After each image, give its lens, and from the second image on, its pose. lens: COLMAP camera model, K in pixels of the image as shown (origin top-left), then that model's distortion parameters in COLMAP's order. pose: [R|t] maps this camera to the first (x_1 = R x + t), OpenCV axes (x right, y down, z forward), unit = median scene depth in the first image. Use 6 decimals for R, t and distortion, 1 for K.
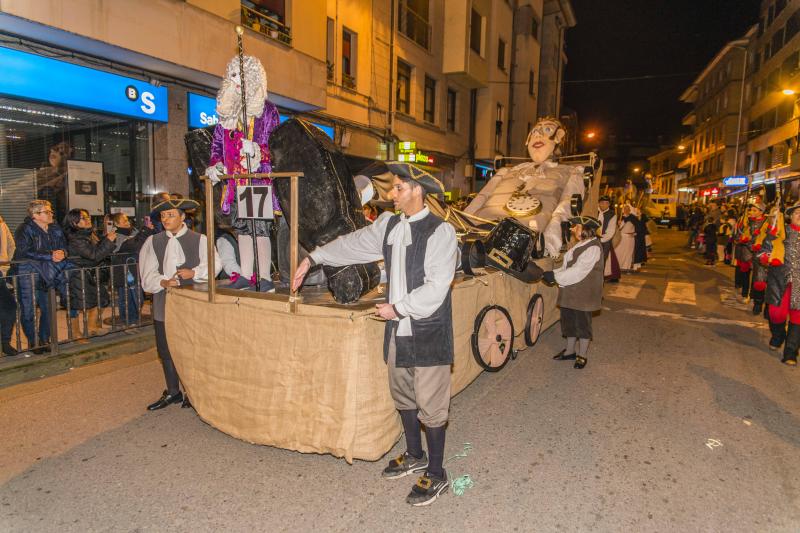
lens RADIAL K [[538.2, 0, 395.5], [0, 538.2, 266.8], [0, 0, 1]] dist [0.006124, -0.006960]
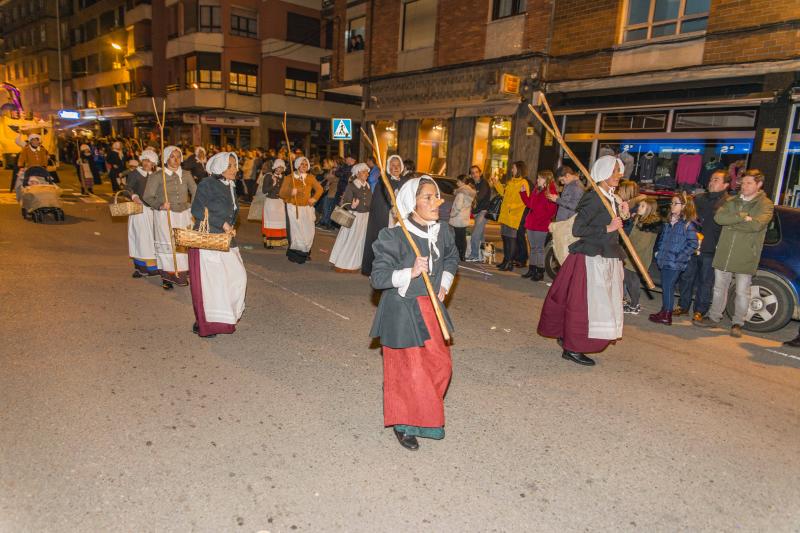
lens RADIAL K [[538.2, 0, 395.5], [0, 538.2, 266.8], [0, 0, 1]] dist [0.006124, -0.006960]
pose [[0.397599, -0.166799, 0.902271, -0.147883], [0.050907, 0.985834, 0.159814, 0.005823], [-0.916146, -0.017610, 0.400458, -0.060379]]
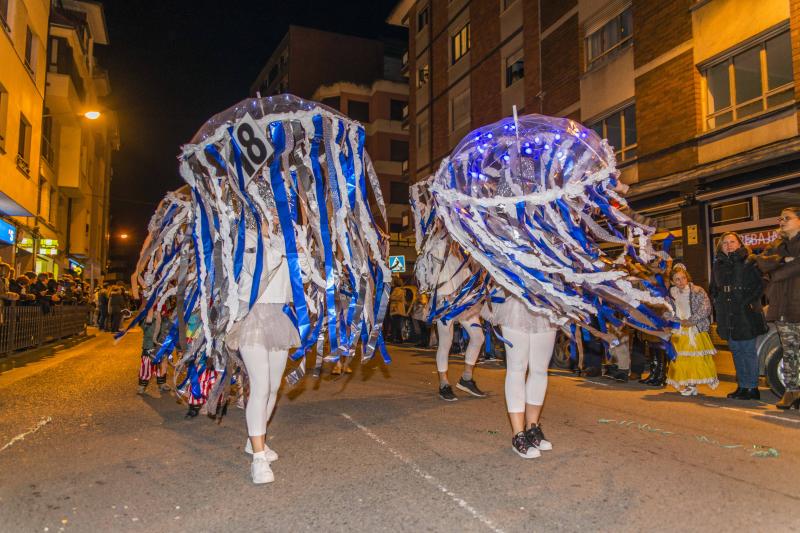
lens RADIAL K [[538.2, 0, 395.5], [0, 538.2, 266.8], [0, 0, 1]] dist [0.006124, -0.006960]
pose [[0.640058, 0.040232, 0.767272, -0.166410], [0.099115, 0.985961, -0.134380, 0.033140], [-0.761907, 0.162059, 0.627085, -0.161409]]
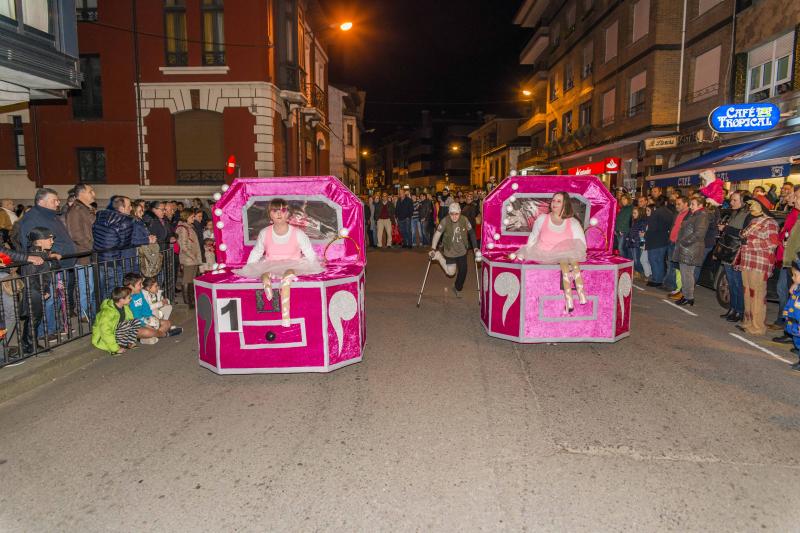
lens RADIAL K [[538.2, 0, 395.5], [0, 538.2, 266.8], [0, 0, 1]] dist [0.006124, -0.006960]
pose [[0.953311, -0.061645, 0.295633, 0.320745], [0.058984, 0.998098, 0.017922, -0.084914], [-0.296175, 0.000352, 0.955133, 0.725665]]
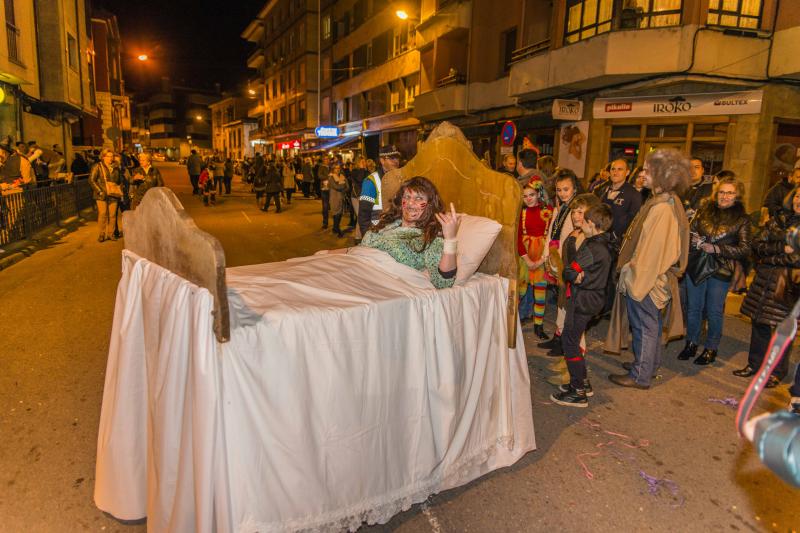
lens RADIAL K [[538.2, 0, 395.5], [0, 538.2, 266.8], [0, 0, 1]] dist [0.006124, -0.006960]
pose [[0.717010, -0.122582, 0.686200, 0.095838], [0.063824, 0.991826, 0.110489, -0.033495], [-0.694135, -0.035426, 0.718973, 0.296059]]
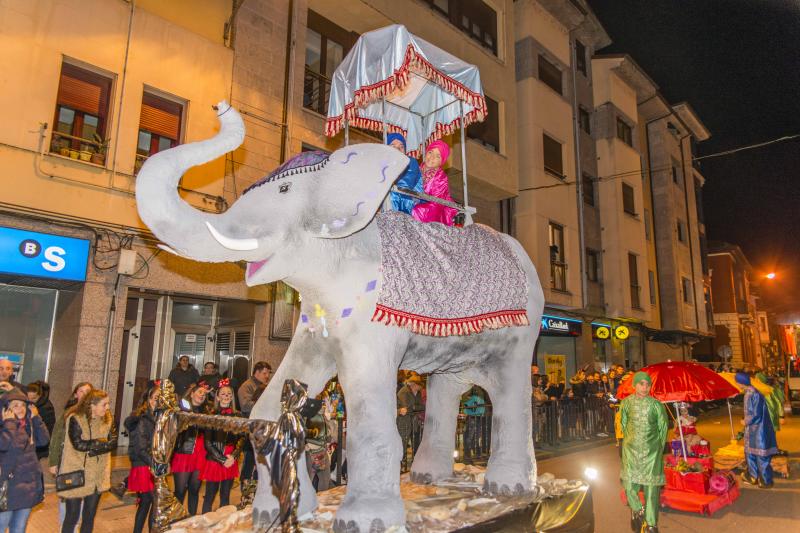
lens RADIAL K [[514.7, 0, 397.6], [0, 514.7, 286.4], [0, 0, 1]] dist [0.028647, -0.000133]
pose [[0.947607, -0.082665, -0.308557, 0.111421], [-0.008430, 0.959128, -0.282849, -0.023498], [0.319327, 0.270630, 0.908179, 0.210374]]
